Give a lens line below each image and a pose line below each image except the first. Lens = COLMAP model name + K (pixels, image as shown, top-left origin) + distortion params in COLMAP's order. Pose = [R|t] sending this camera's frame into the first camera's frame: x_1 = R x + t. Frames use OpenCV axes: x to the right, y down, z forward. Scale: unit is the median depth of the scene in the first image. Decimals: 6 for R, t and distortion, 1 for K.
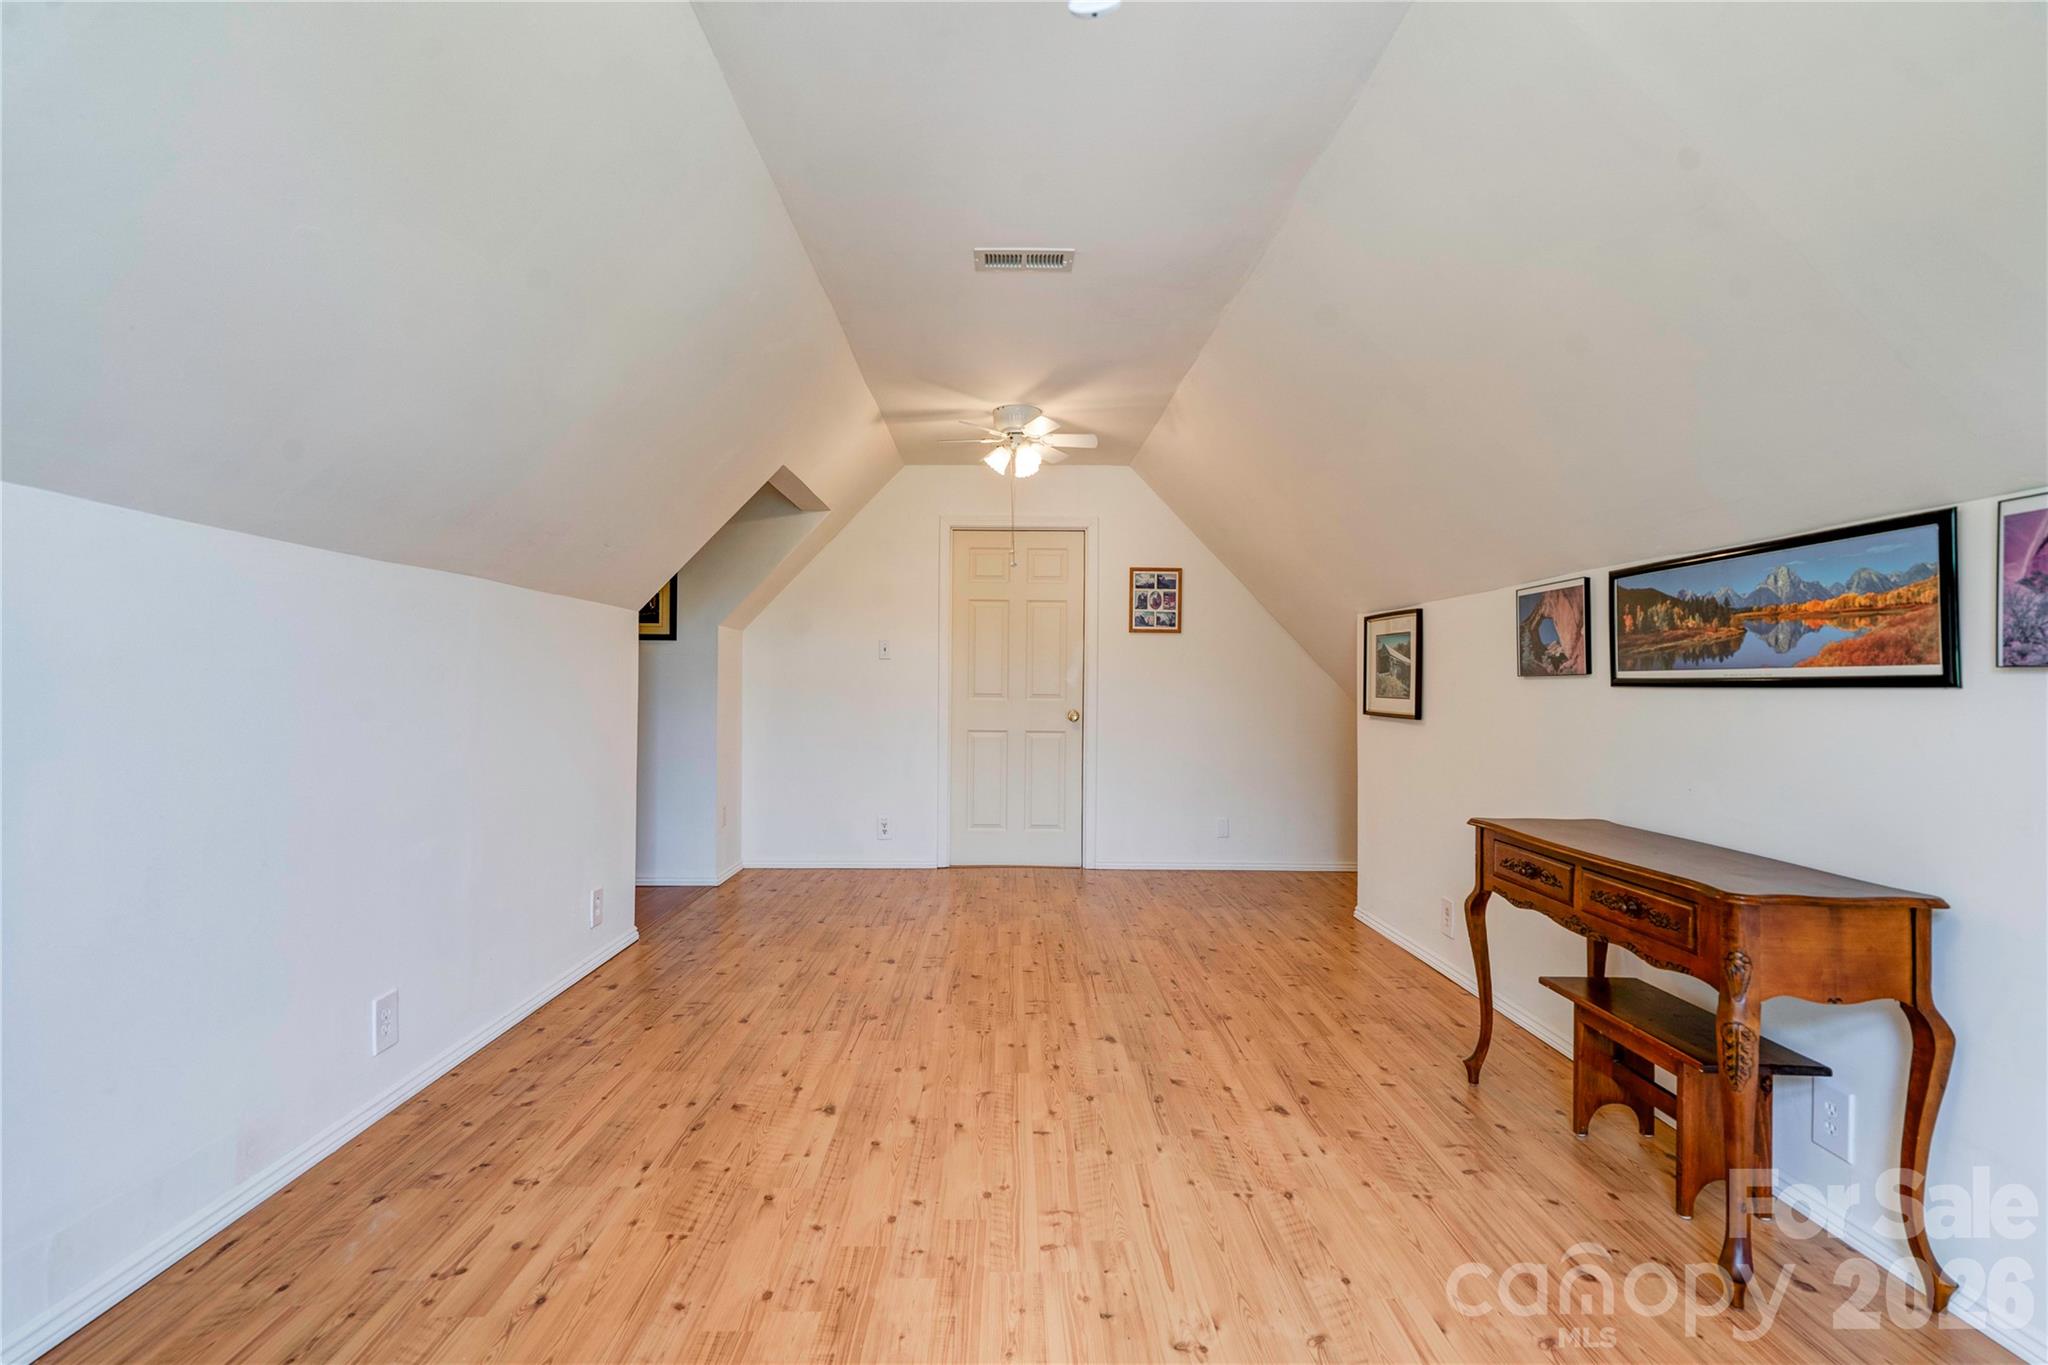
lens RADIAL K [[934.6, 0, 1017.7], [0, 934.6, 679.3], [0, 0, 1]] dist [0.003434, 0.000557]
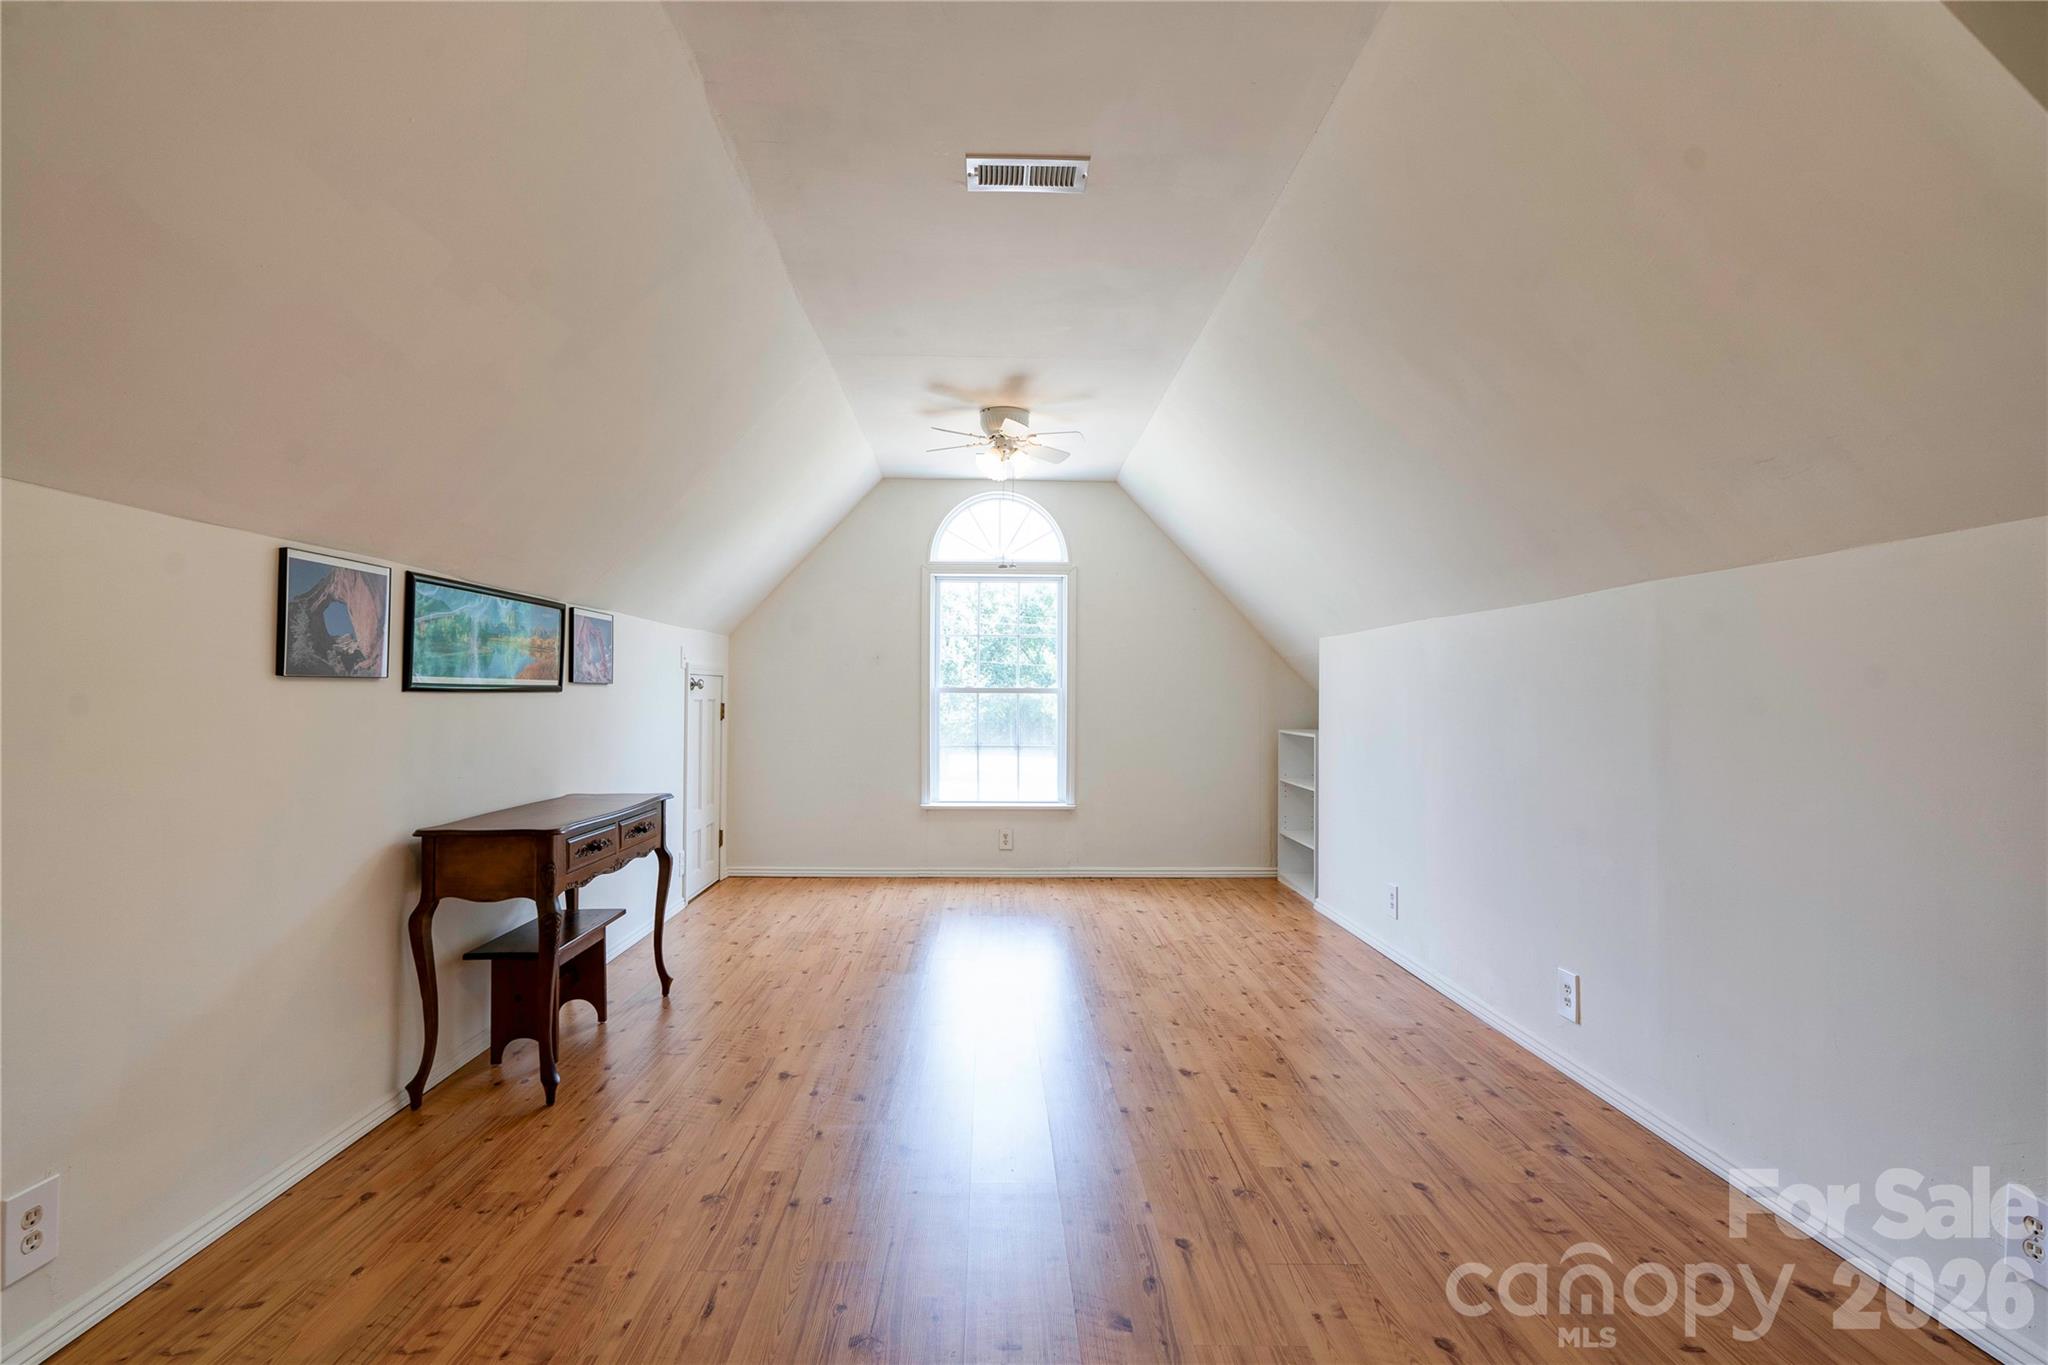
lens RADIAL K [[934.6, 0, 1017.7], [0, 934.6, 679.3], [0, 0, 1]] dist [0.003434, 0.000557]
pose [[-0.999791, -0.012214, -0.016401, 0.023529], [-0.011864, 0.999704, -0.021248, 0.007812], [0.016656, -0.021049, -0.999640, 1.841010]]
